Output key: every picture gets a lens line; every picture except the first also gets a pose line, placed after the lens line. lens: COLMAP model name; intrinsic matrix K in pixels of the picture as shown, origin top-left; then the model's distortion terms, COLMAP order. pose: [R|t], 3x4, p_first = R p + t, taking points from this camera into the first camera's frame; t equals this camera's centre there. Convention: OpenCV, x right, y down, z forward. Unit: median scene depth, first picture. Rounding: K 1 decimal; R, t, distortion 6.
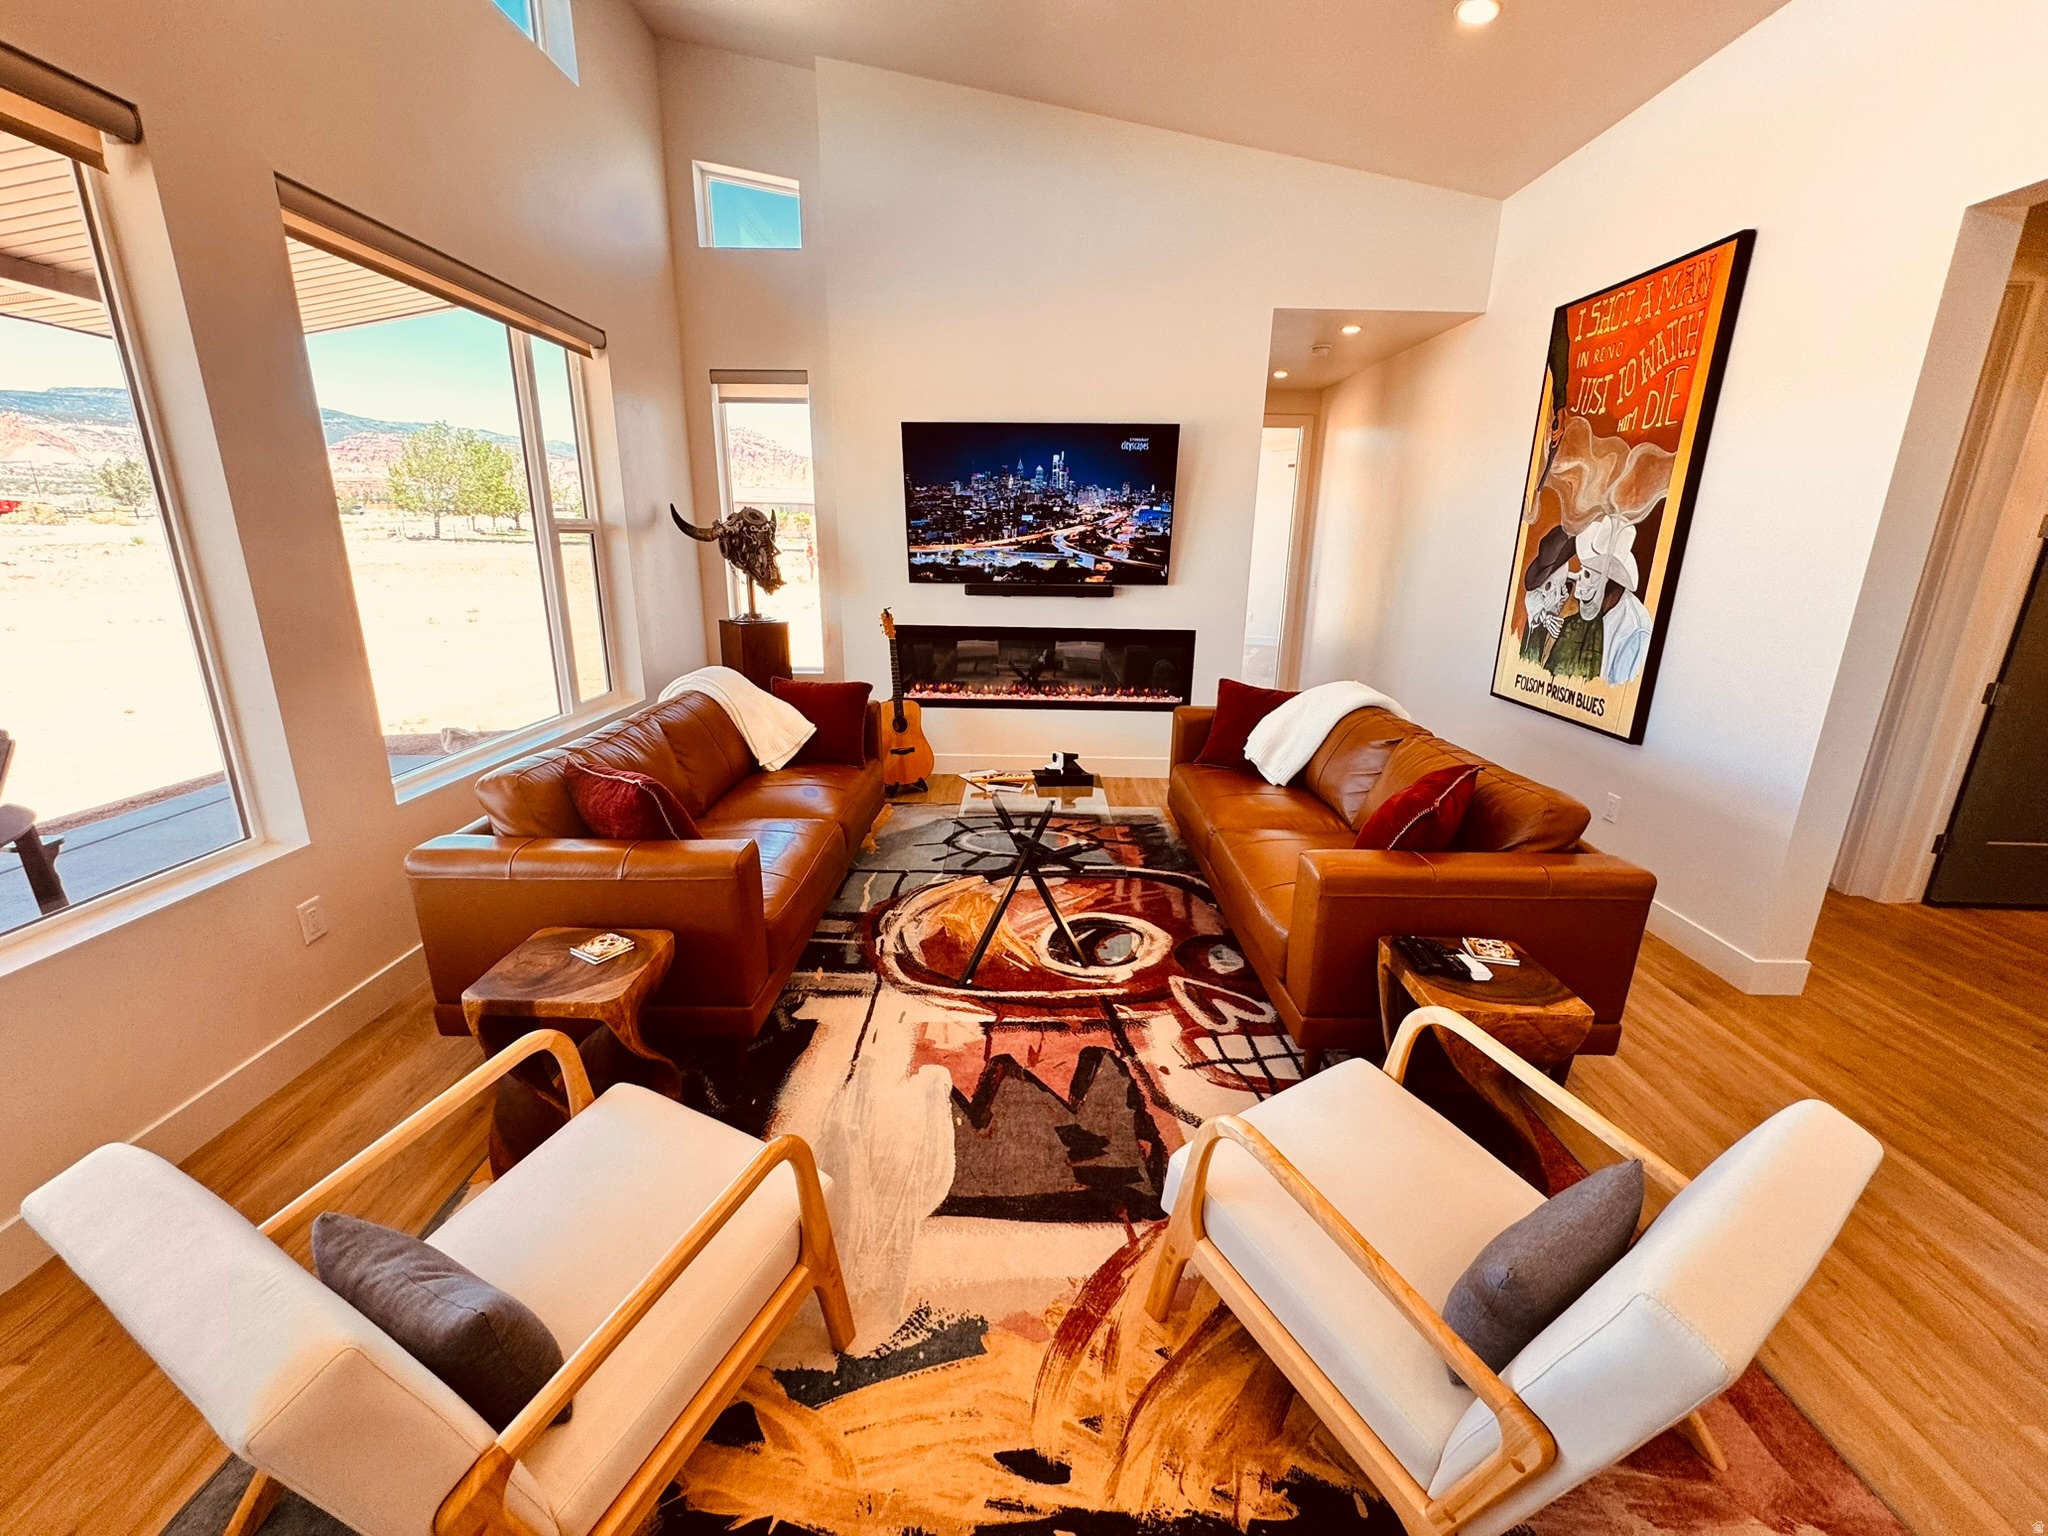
lens RADIAL K [[813.2, 0, 1020.9], [0, 813.2, 763.2], [0, 0, 1]] dist [0.000911, -0.000283]
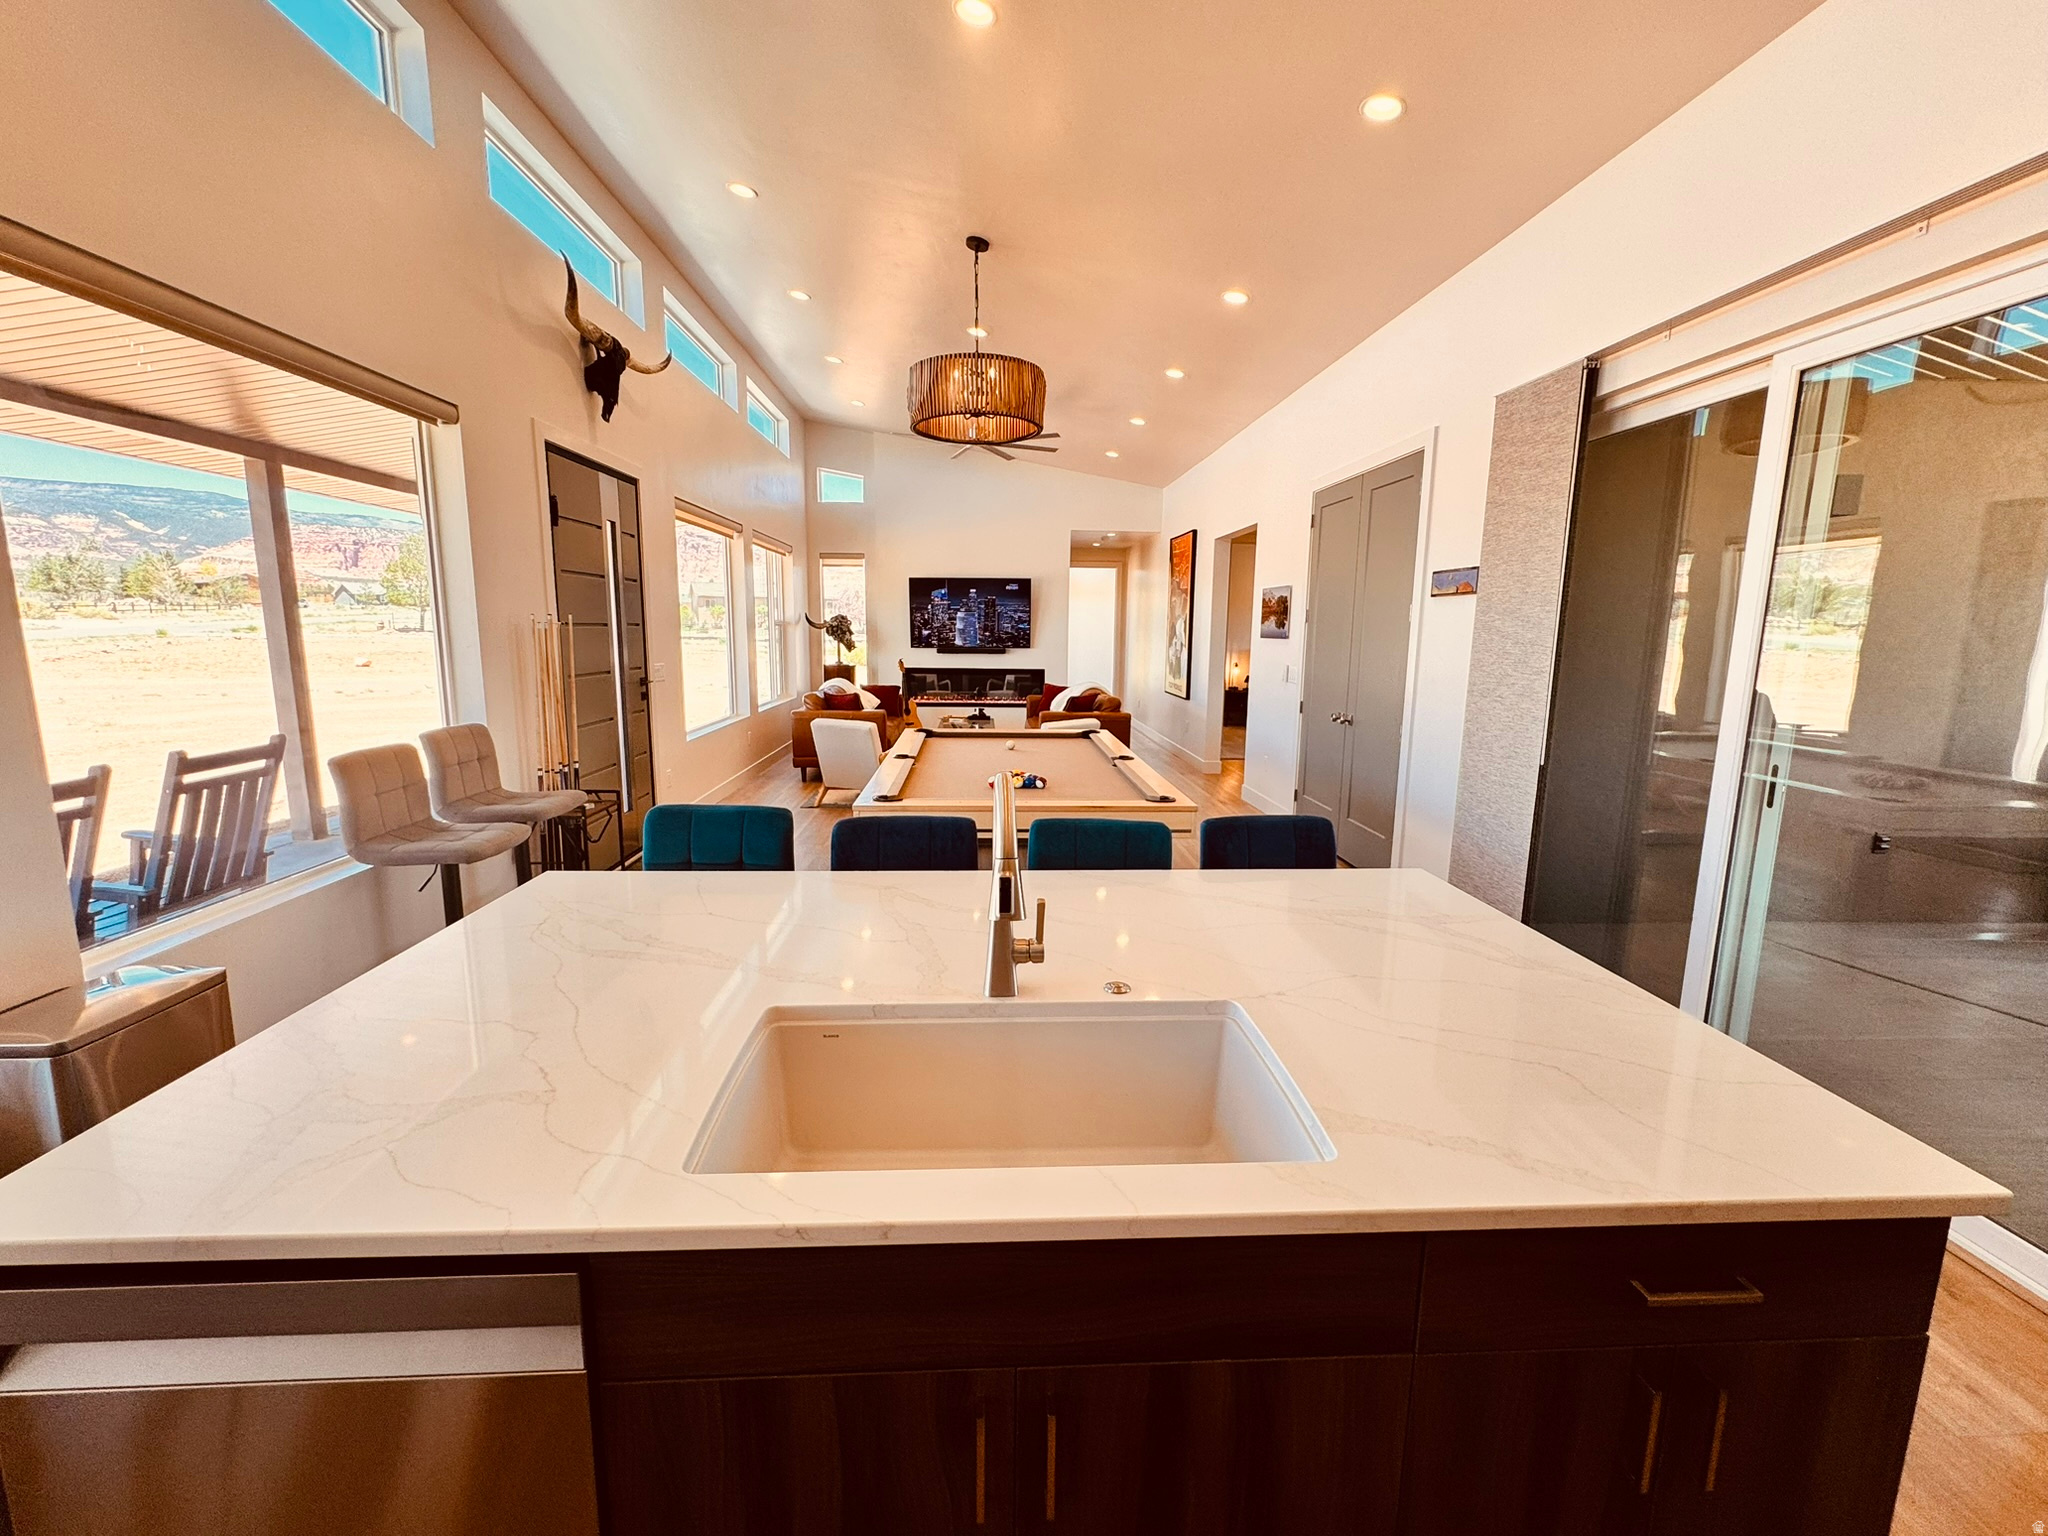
lens RADIAL K [[813.2, 0, 1026.8], [0, 813.2, 751.0], [0, 0, 1]] dist [0.000911, -0.000283]
pose [[0.997164, -0.015507, 0.073643, 0.009066], [0.024157, 0.992712, -0.118062, 0.426509], [-0.071275, 0.119506, 0.990272, -1.535217]]
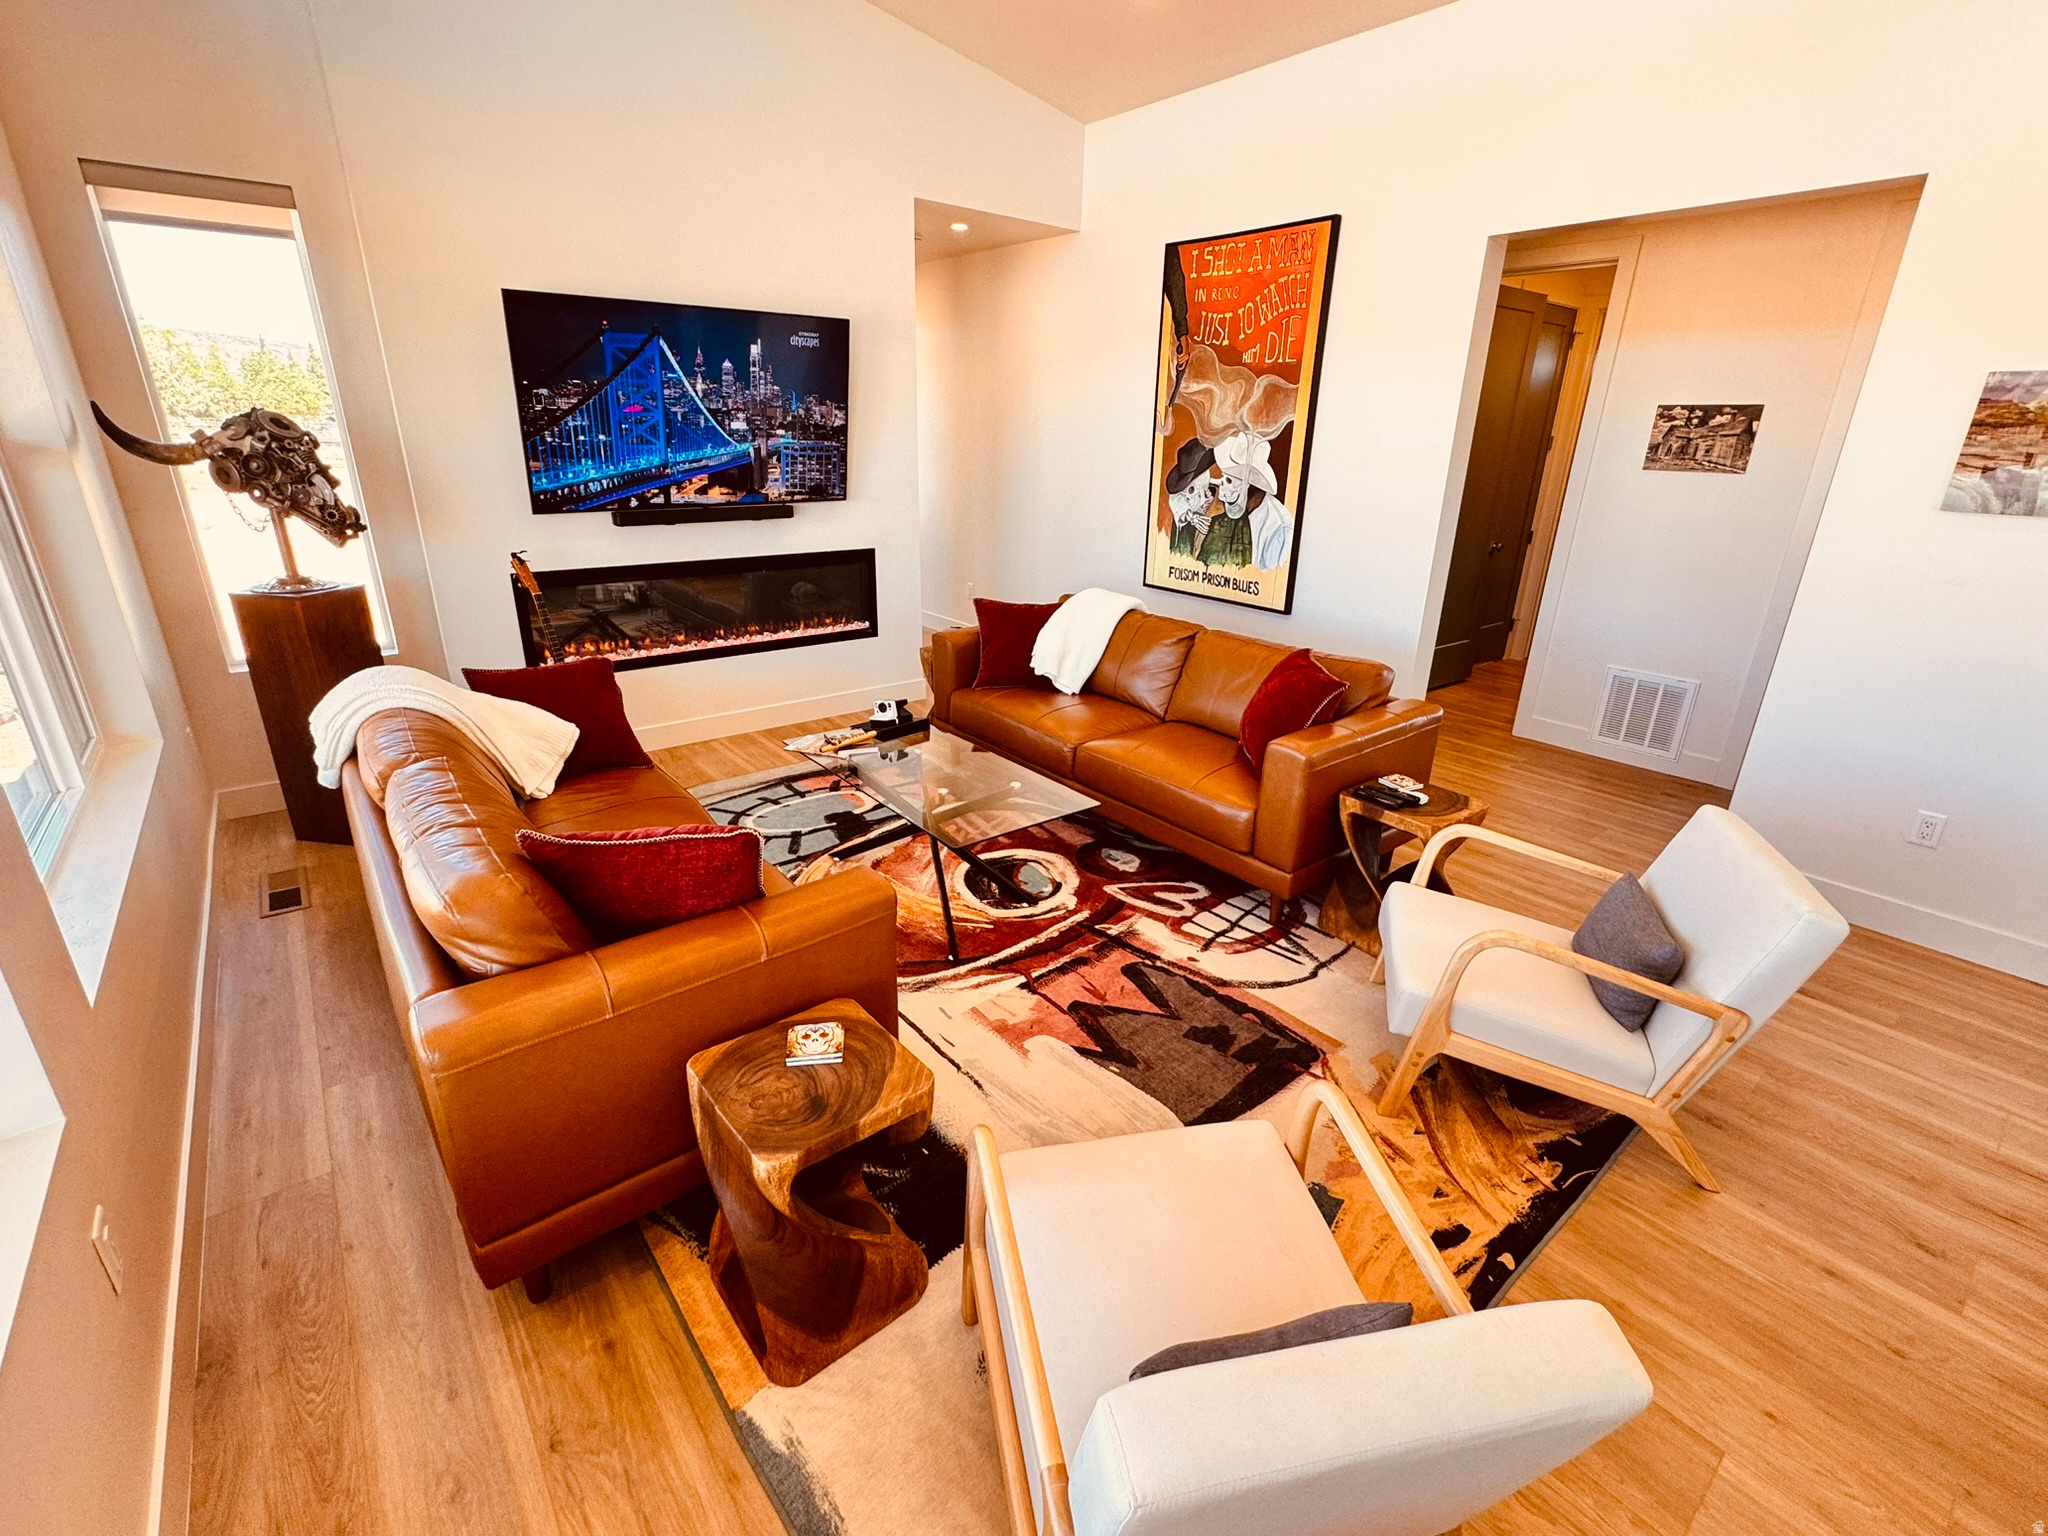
lens RADIAL K [[898.9, 0, 1014.8], [0, 898.9, 759.7], [0, 0, 1]] dist [0.003357, -0.000185]
pose [[0.777977, -0.218610, 0.589035, -0.447346], [0.162082, 0.975614, 0.148010, -0.074711], [-0.607027, -0.019677, 0.794437, 0.111032]]
